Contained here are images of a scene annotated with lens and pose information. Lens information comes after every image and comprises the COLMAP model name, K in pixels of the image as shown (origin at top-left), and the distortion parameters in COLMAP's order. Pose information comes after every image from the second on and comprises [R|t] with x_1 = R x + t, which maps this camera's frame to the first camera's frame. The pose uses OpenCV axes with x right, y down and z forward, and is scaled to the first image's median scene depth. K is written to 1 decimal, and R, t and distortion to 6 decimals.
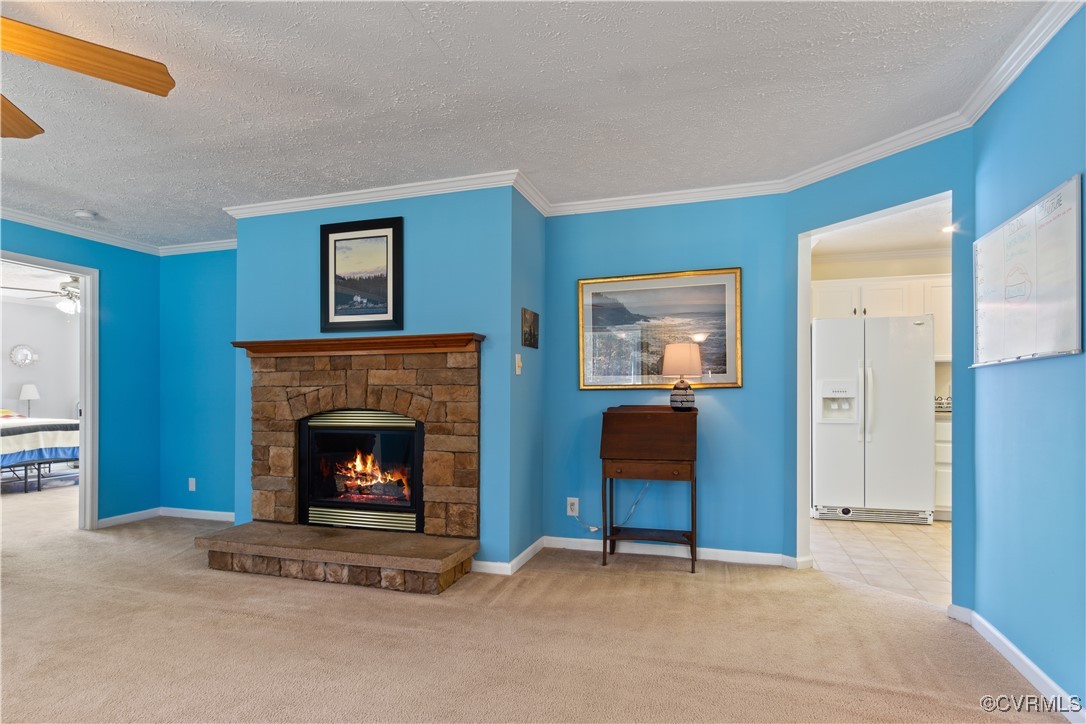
lens RADIAL K [[589.2, 0, 531.2], [0, 589.2, 388.8], [0, 0, 1]] dist [-0.004729, 0.007695]
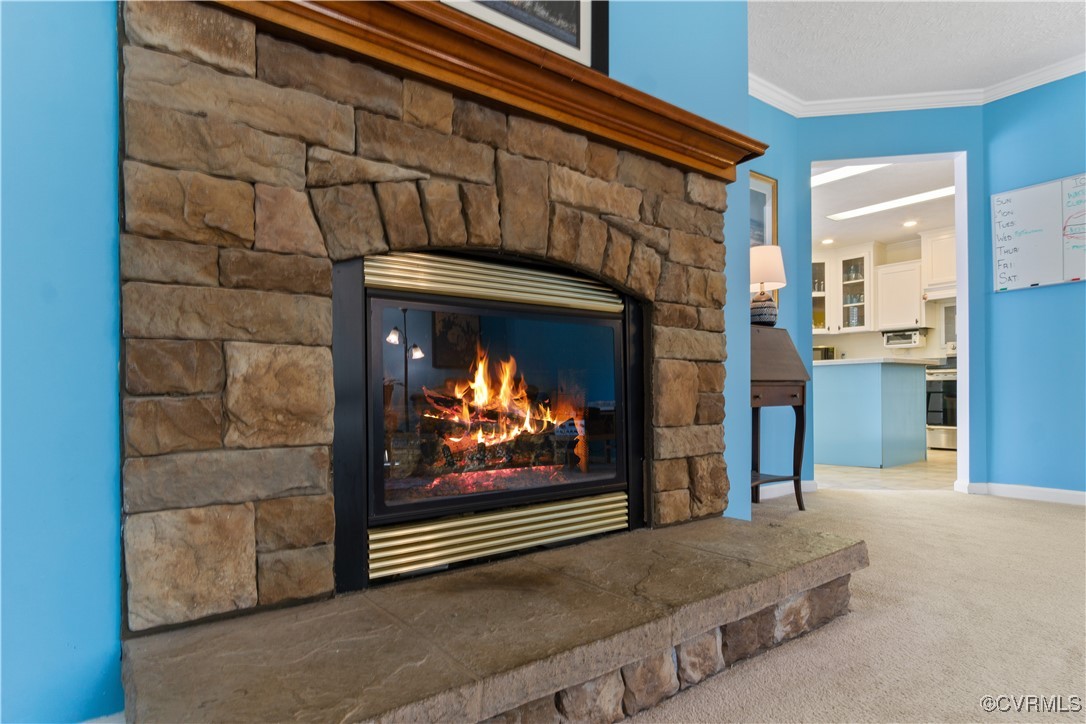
lens RADIAL K [[589.2, 0, 543.0], [0, 589.2, 389.6], [0, 0, 1]] dist [-0.004729, 0.007695]
pose [[0.575039, 0.001658, 0.818125, -0.621301], [-0.000588, 0.999999, -0.001613, 0.128270], [-0.818126, 0.000446, 0.575039, 0.770697]]
